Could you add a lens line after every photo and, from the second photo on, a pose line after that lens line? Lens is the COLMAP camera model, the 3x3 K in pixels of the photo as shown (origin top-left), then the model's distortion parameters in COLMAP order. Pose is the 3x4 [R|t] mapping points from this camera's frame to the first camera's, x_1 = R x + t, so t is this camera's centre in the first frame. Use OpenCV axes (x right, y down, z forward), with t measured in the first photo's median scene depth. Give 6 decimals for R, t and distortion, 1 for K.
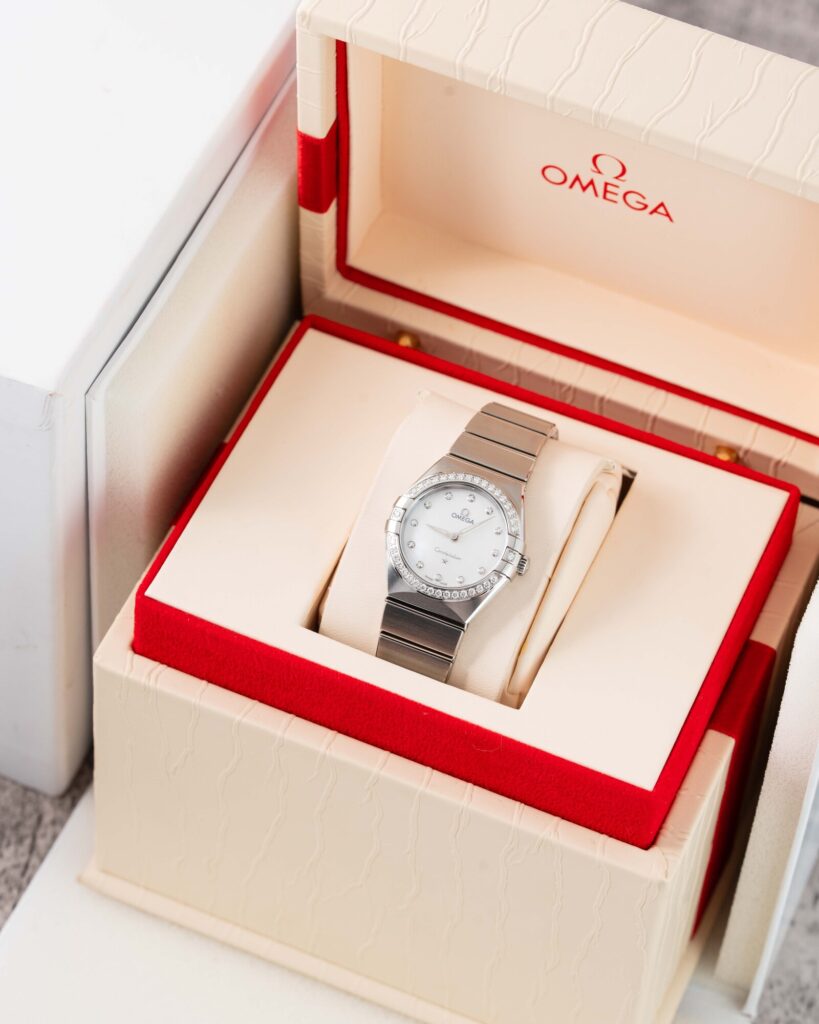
lens RADIAL K [[4461.3, 0, 409.5], [0, 4461.3, 512.0], [0, 0, 1]] dist [0.069561, -2.828684]
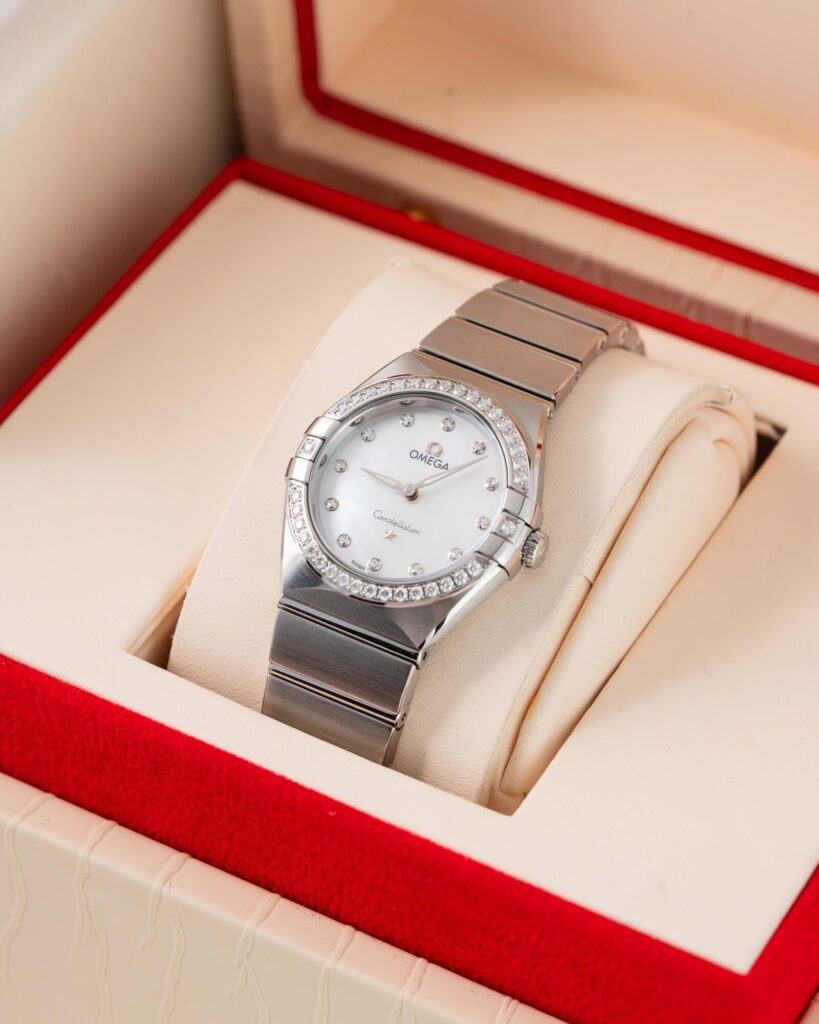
lens RADIAL K [[4461.3, 0, 409.5], [0, 4461.3, 512.0], [0, 0, 1]] dist [0.069561, -2.828684]
pose [[0.989590, 0.034658, -0.139678, 0.084640], [-0.052941, 0.990180, -0.129386, 0.077102], [0.133822, 0.135434, 0.981707, 0.471759]]
